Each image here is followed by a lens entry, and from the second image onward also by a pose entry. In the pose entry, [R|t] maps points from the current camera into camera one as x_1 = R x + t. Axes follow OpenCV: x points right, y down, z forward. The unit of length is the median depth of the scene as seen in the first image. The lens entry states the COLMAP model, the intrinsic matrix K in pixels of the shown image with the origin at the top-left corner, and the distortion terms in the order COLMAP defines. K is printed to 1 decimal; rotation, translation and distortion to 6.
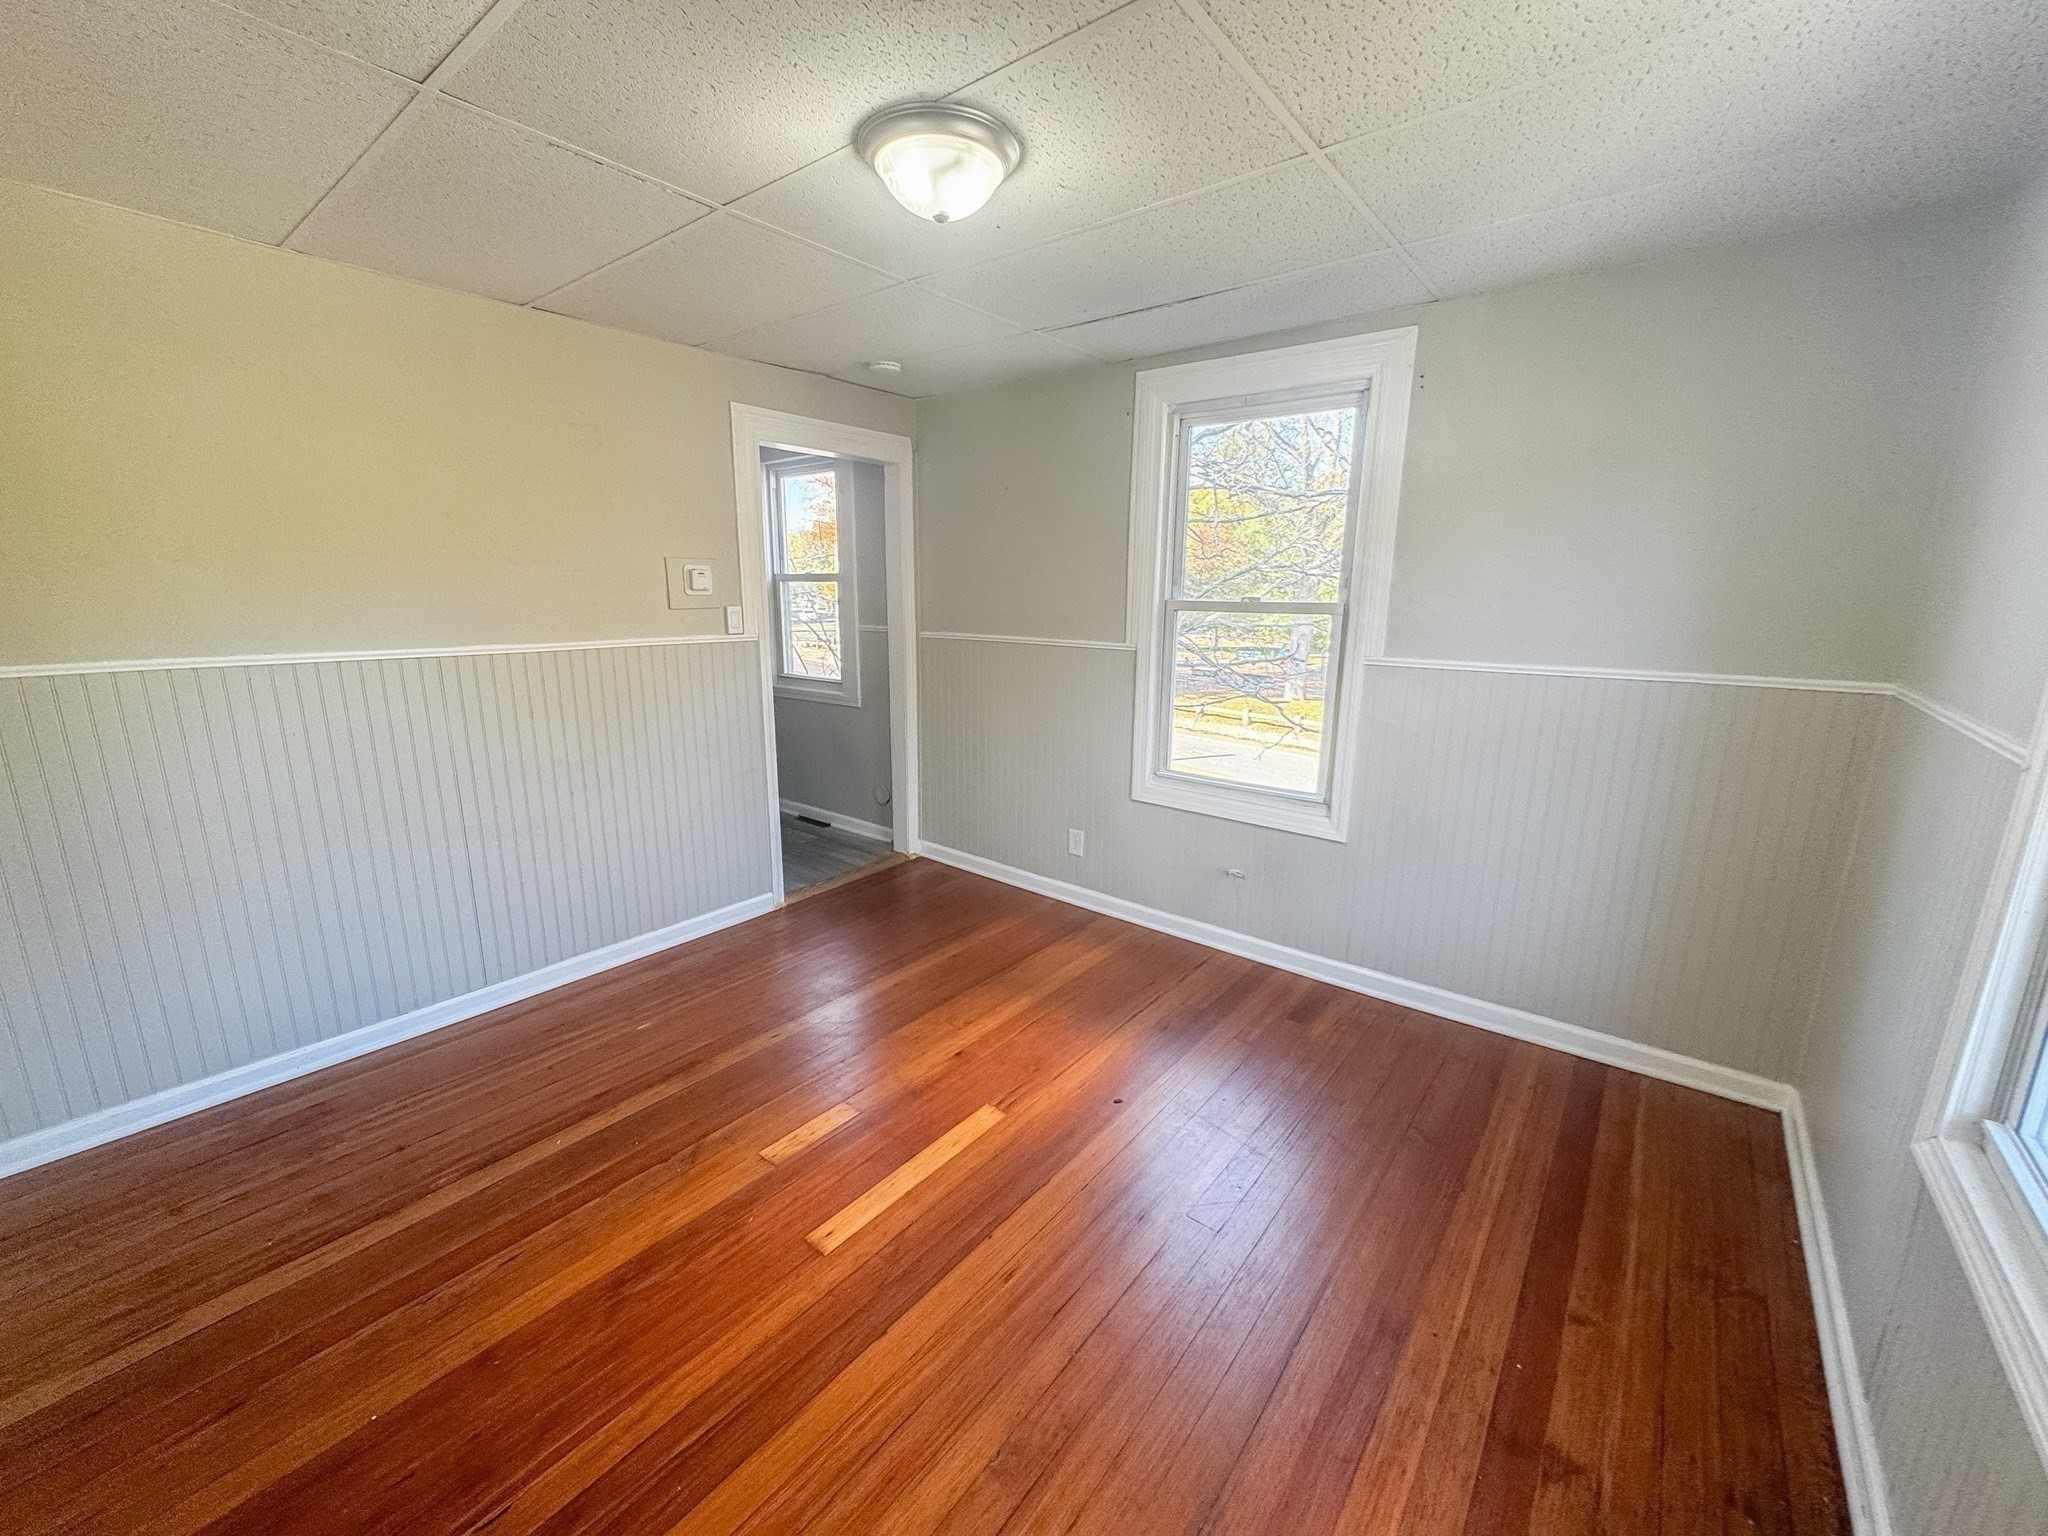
lens RADIAL K [[814.8, 0, 1025.4], [0, 814.8, 770.2], [0, 0, 1]] dist [-0.003552, -0.000228]
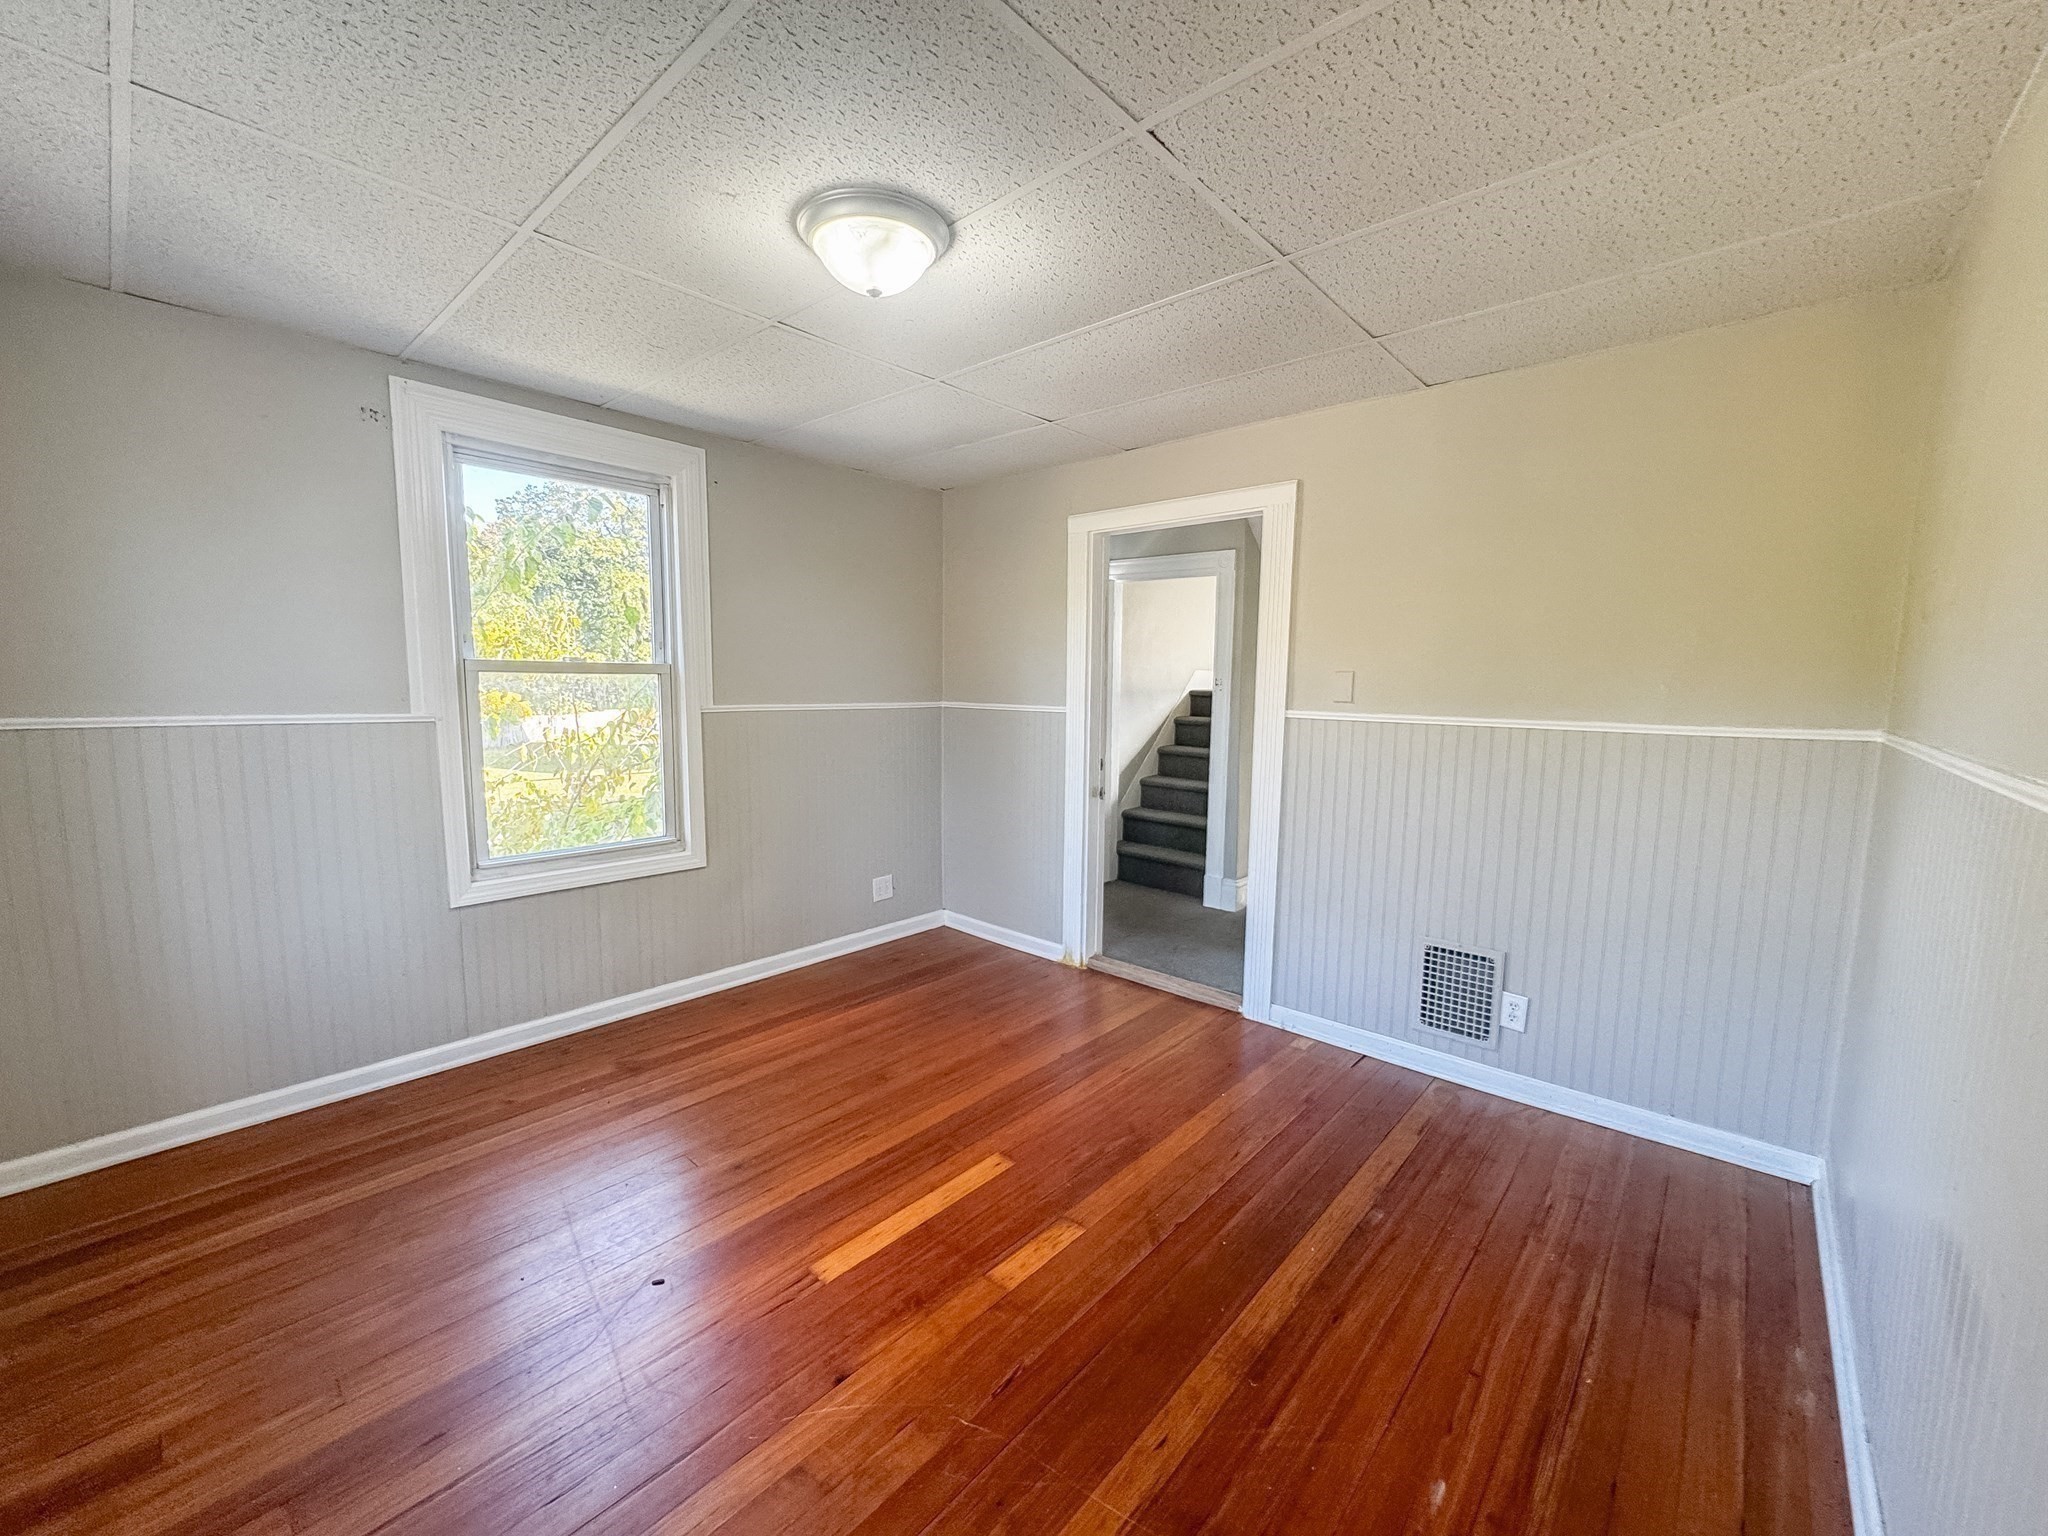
lens RADIAL K [[814.8, 0, 1025.4], [0, 814.8, 770.2], [0, 0, 1]] dist [-0.003552, -0.000228]
pose [[-0.998068, -0.025169, 0.056812, -0.313860], [-0.005240, 0.945127, 0.326660, -0.366323], [-0.061916, 0.325731, -0.943433, 1.822050]]
